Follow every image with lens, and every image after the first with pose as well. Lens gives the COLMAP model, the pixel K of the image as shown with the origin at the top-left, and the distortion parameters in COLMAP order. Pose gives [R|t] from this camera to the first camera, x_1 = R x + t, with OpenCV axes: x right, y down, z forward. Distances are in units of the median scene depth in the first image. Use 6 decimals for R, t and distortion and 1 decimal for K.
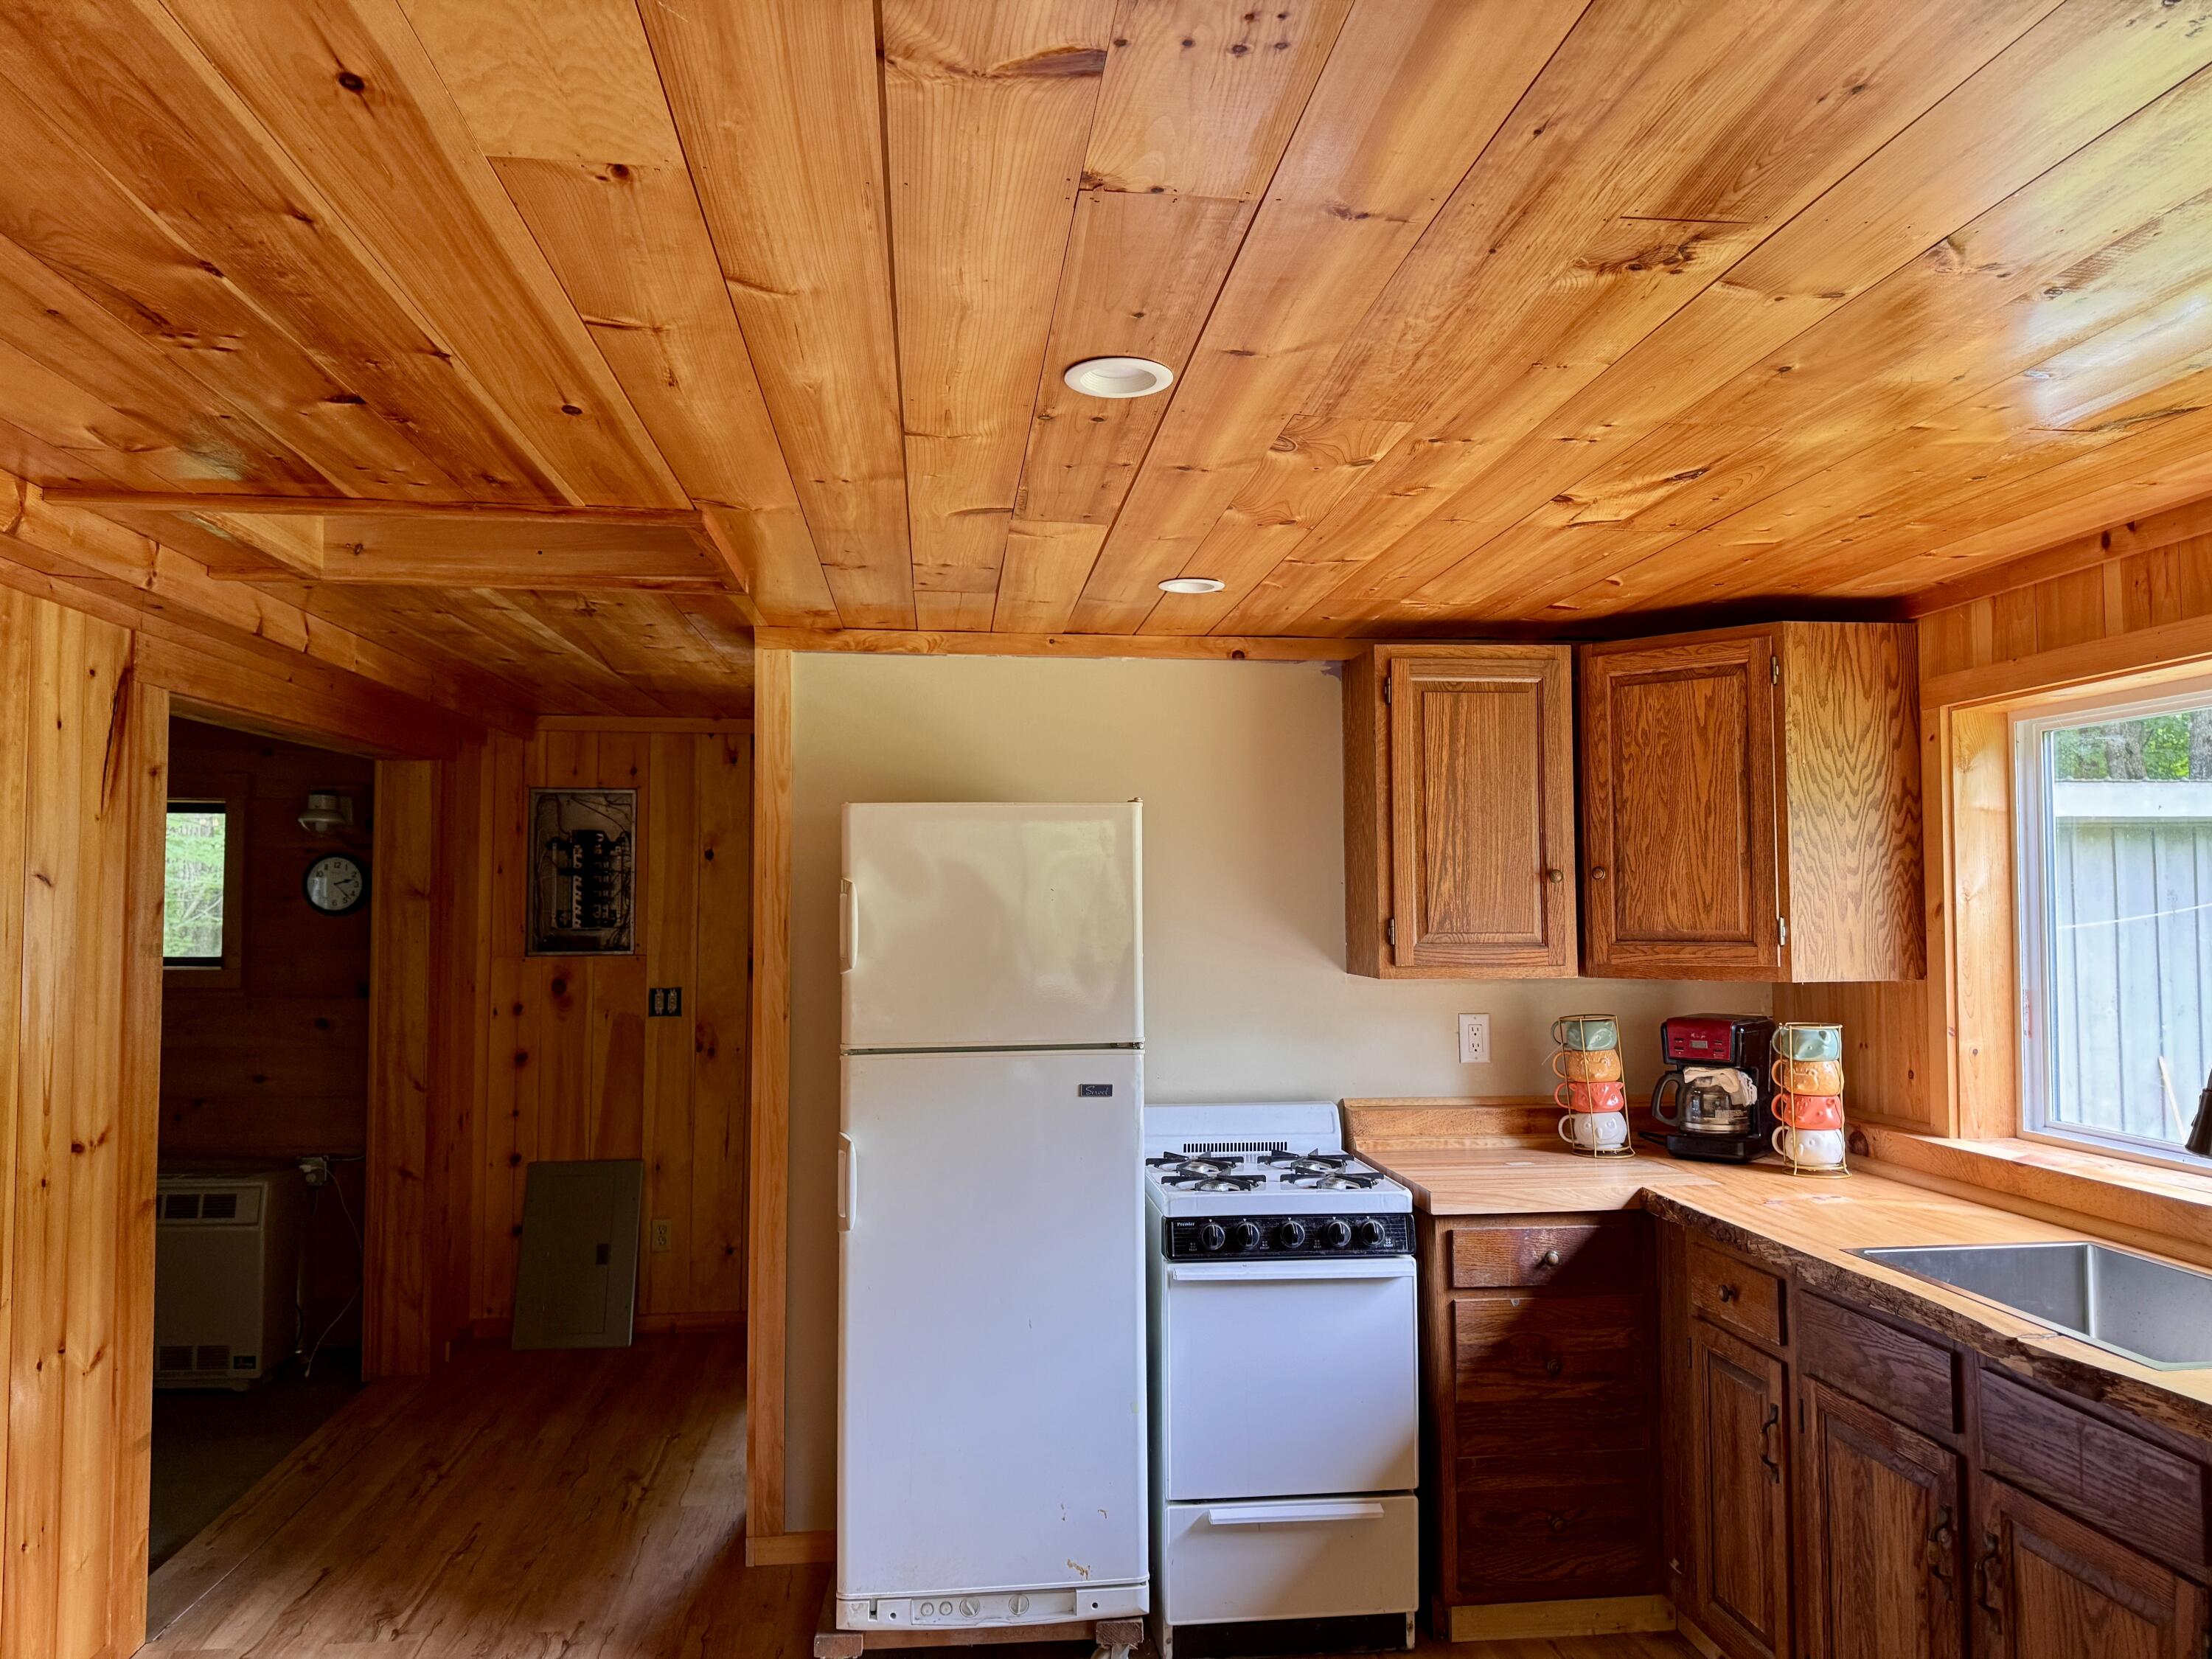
lens RADIAL K [[1546.5, 0, 1109.2], [0, 1546.5, 836.4], [0, 0, 1]] dist [0.126569, -0.180028]
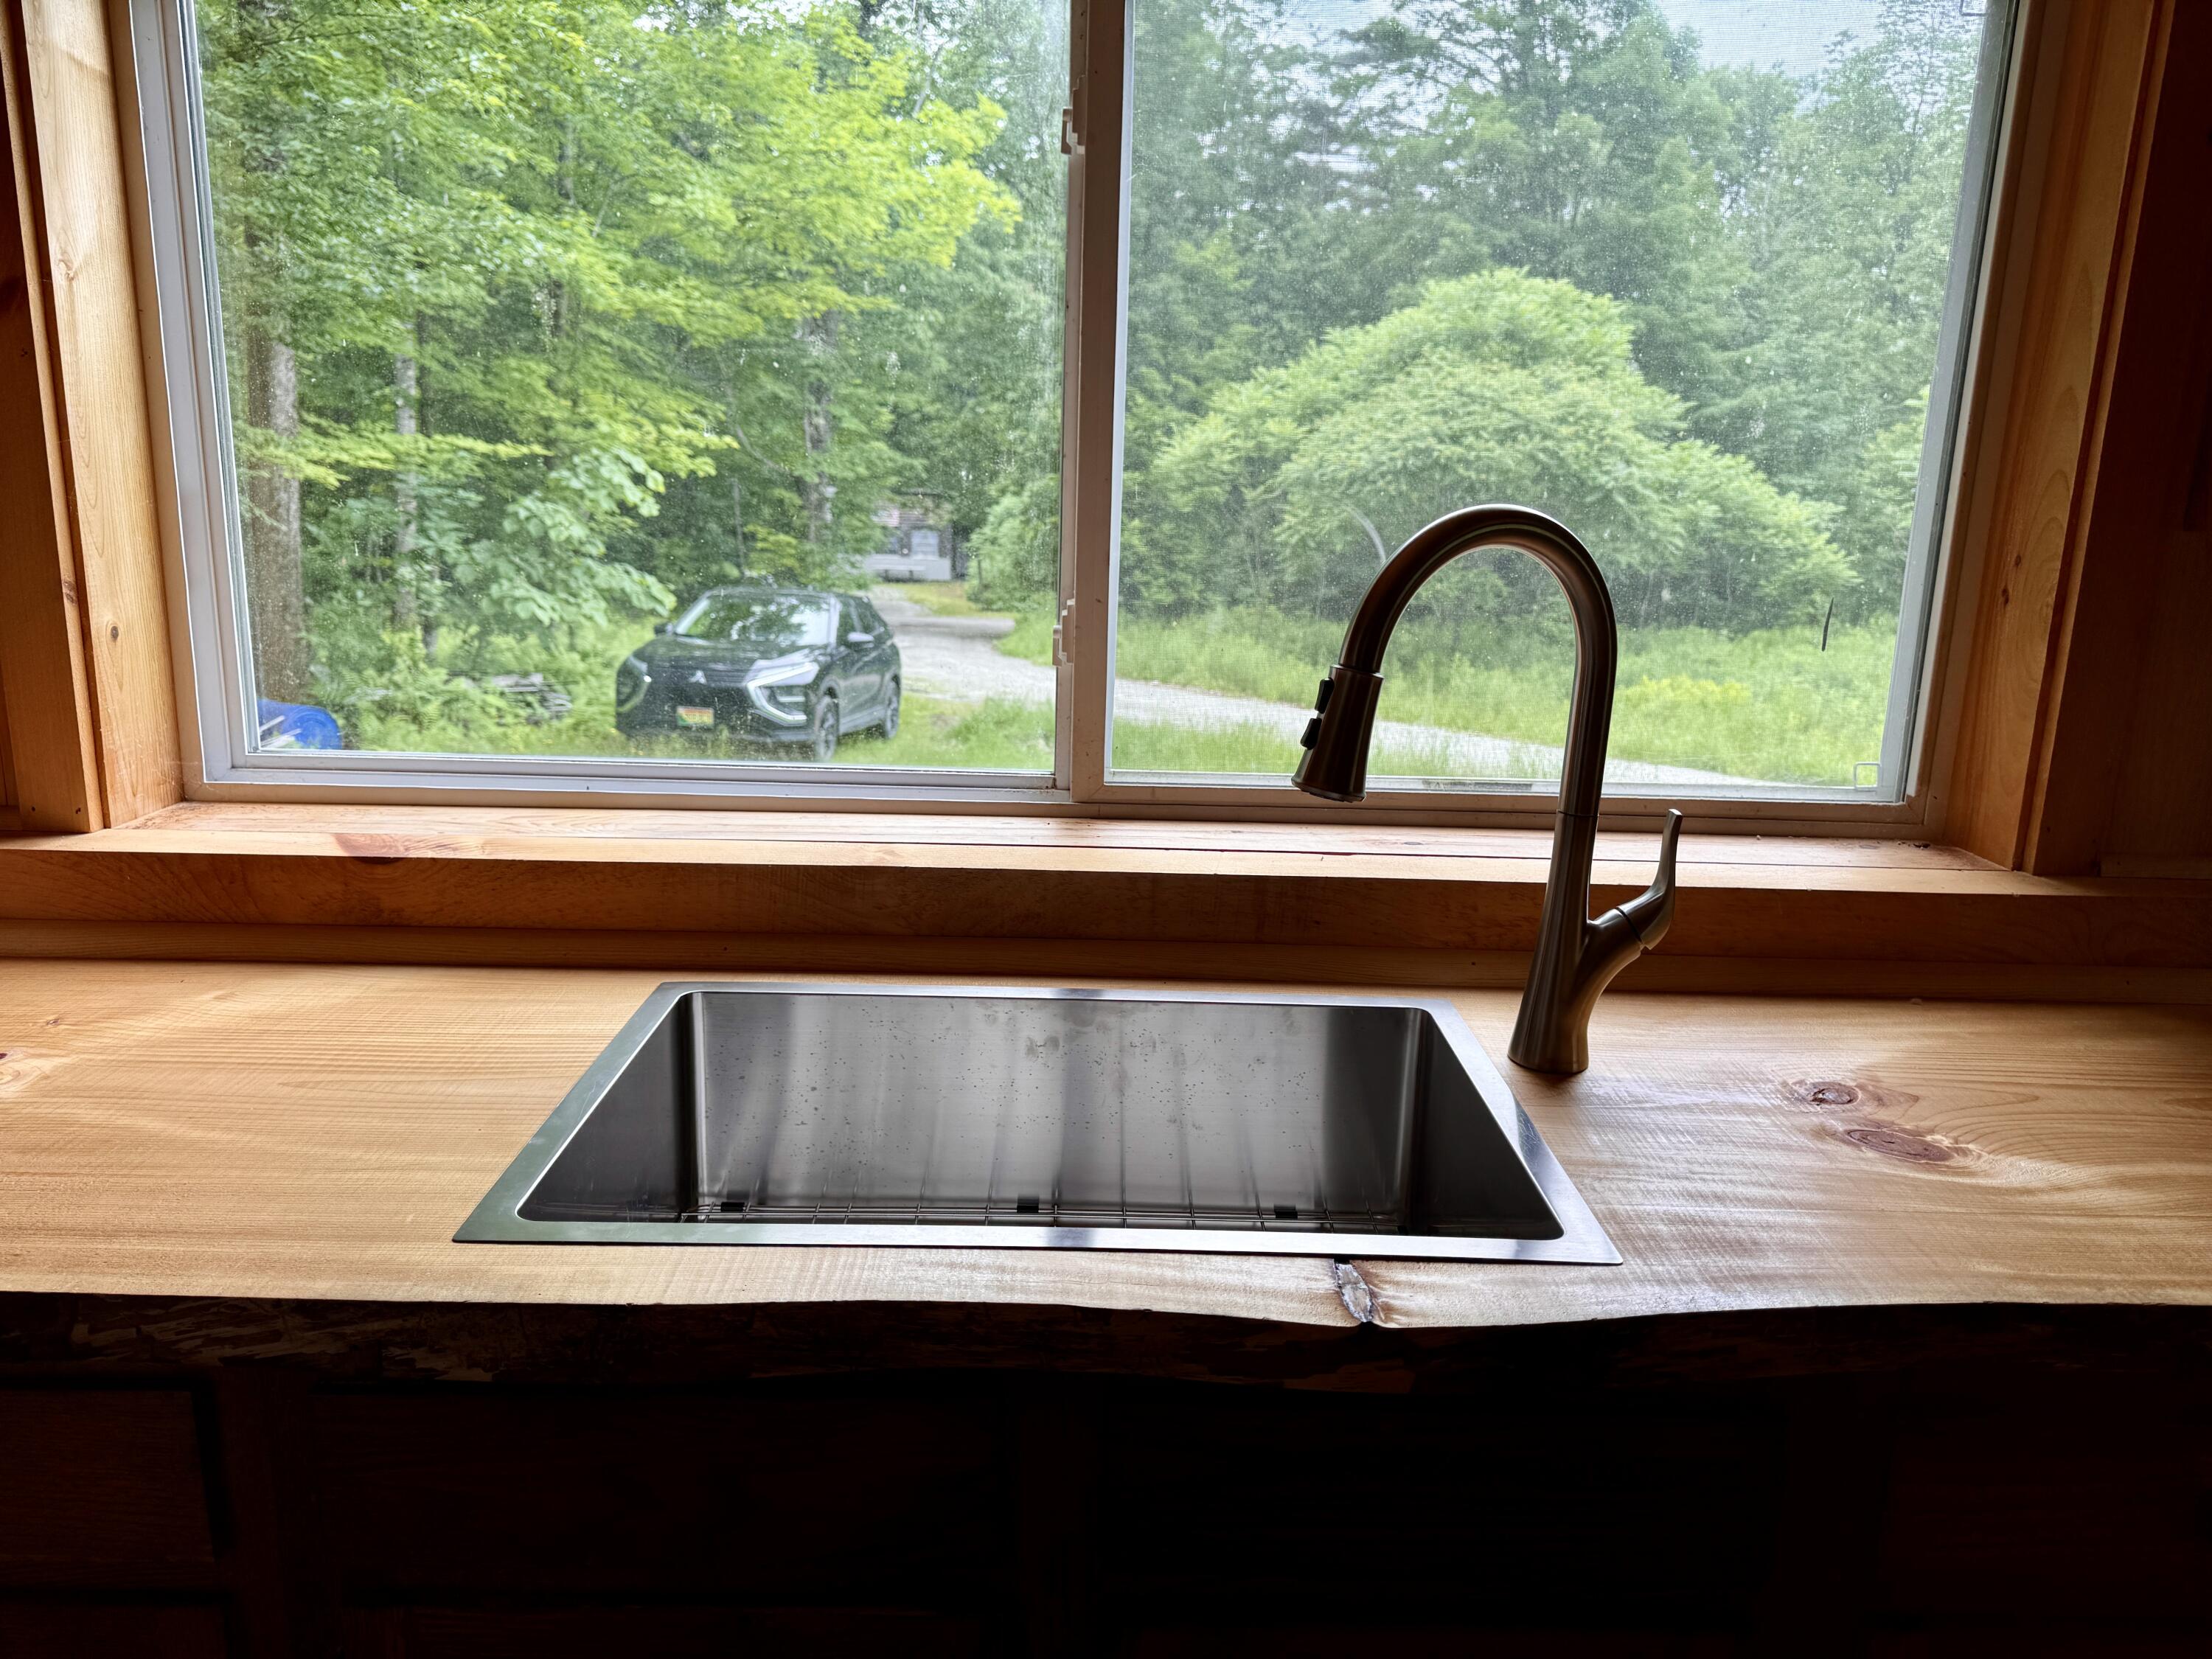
lens RADIAL K [[1577.3, 0, 1100.9], [0, 1577.3, 826.6], [0, 0, 1]] dist [0.006956, -0.010384]
pose [[0.103641, -0.219779, 0.970029, 0.124428], [-0.070772, 0.971179, 0.227601, 0.065364], [-0.992094, -0.092240, 0.085100, 0.653749]]
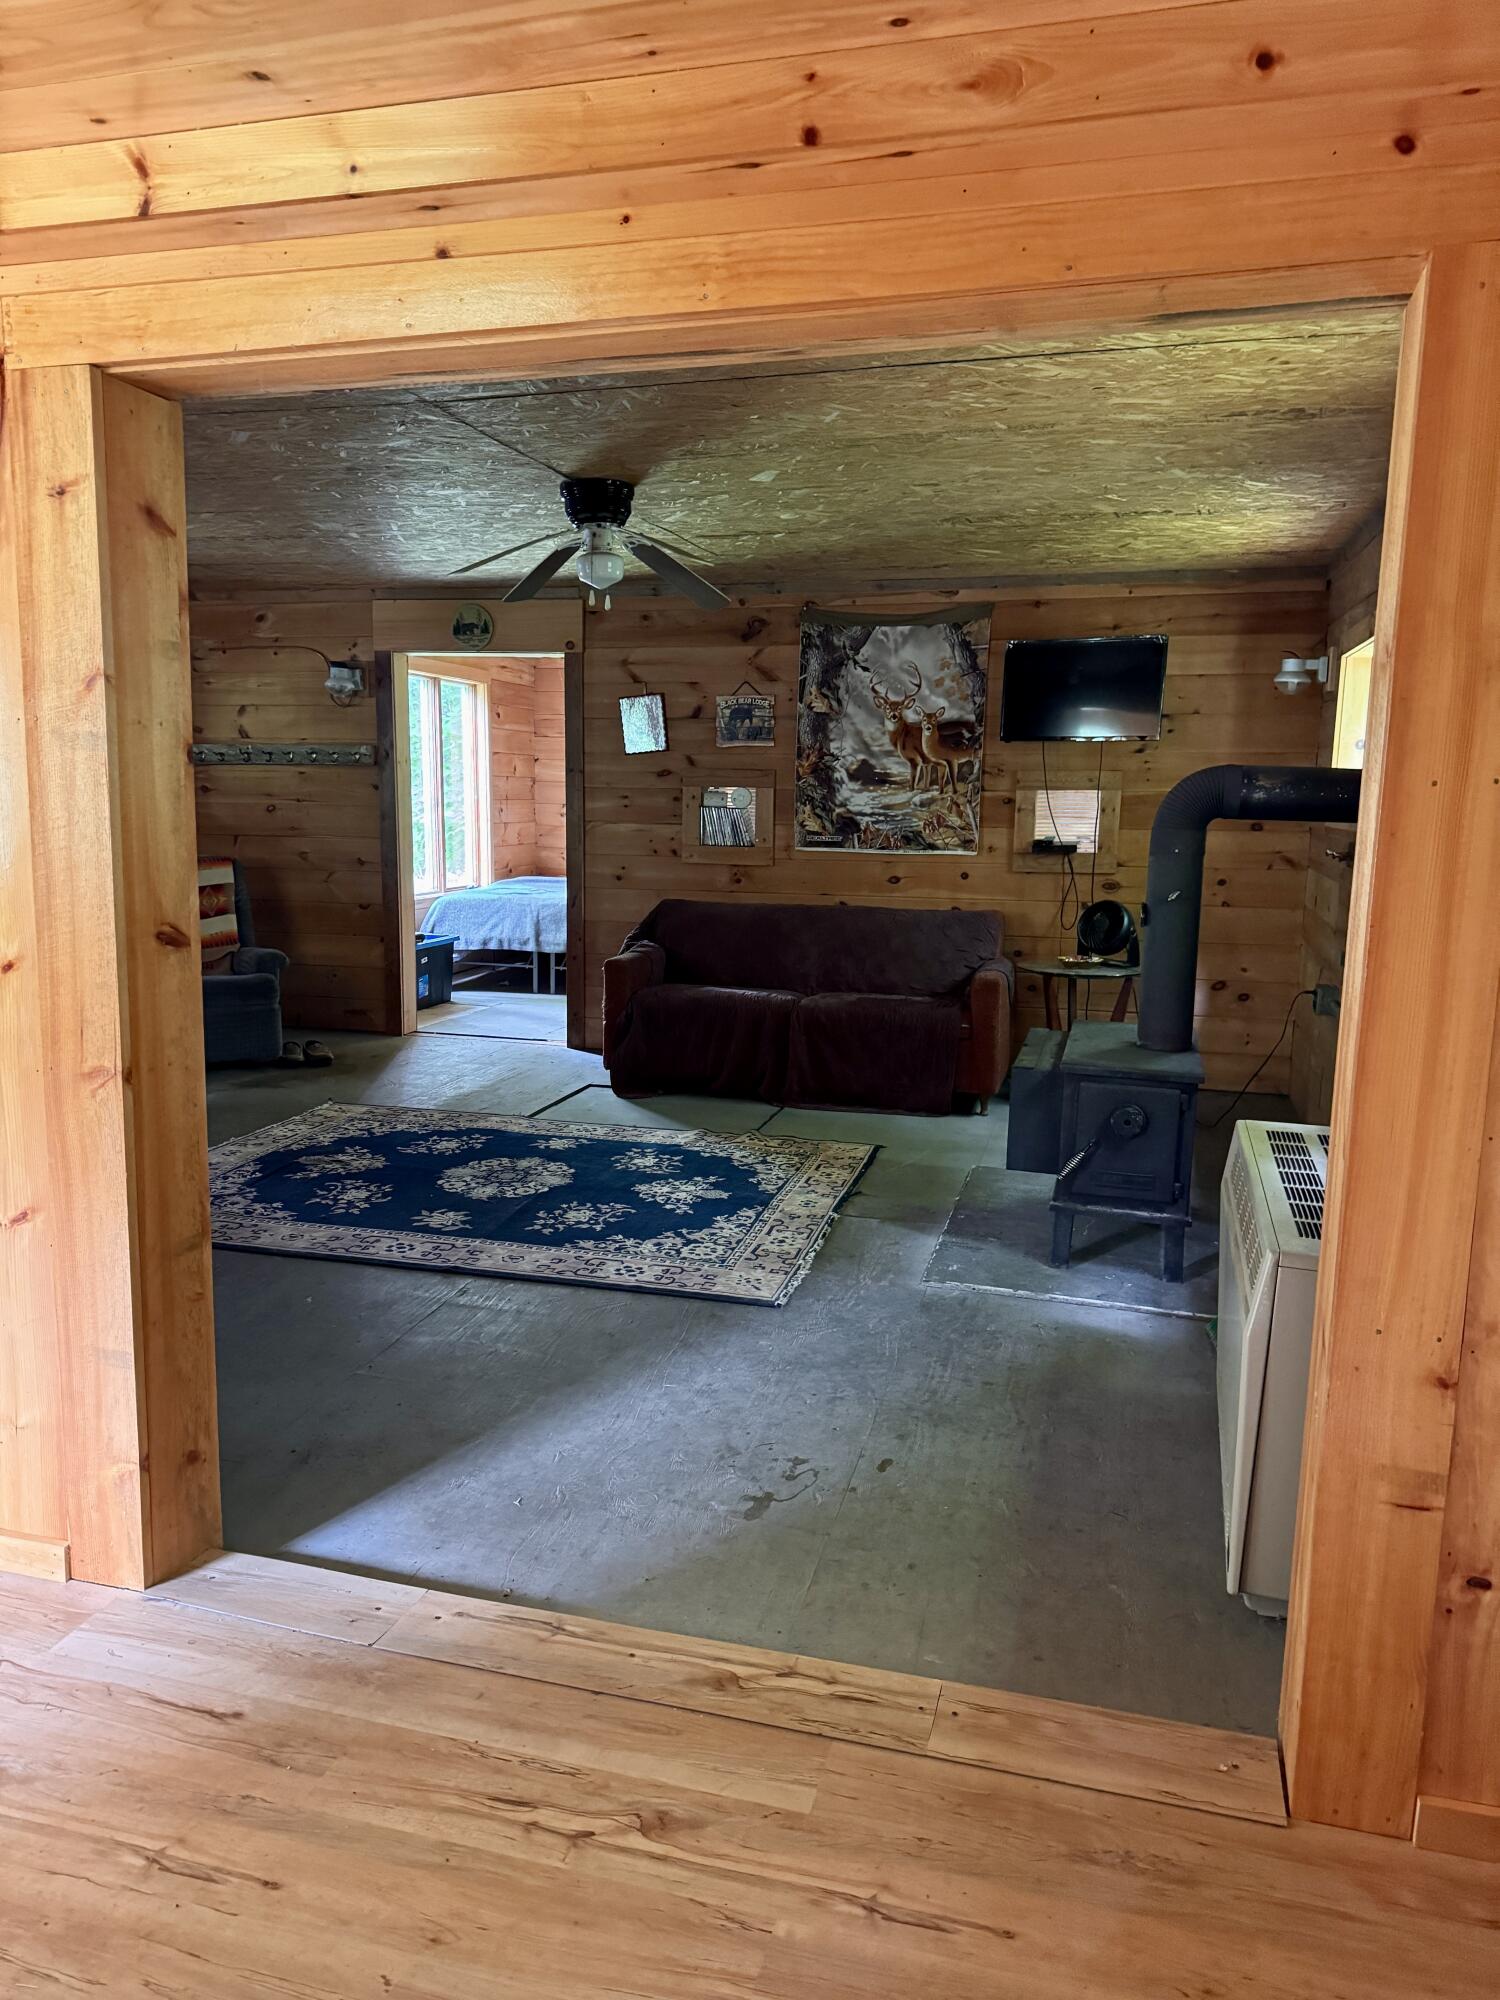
lens RADIAL K [[1398.3, 0, 748.9], [0, 1398.3, 1012.4], [0, 0, 1]] dist [0.126569, -0.180028]
pose [[-0.374583, 0.139954, -0.916570, -0.082550], [0.018809, 0.989486, 0.143401, 0.105257], [0.927002, 0.036476, -0.373277, 1.499296]]
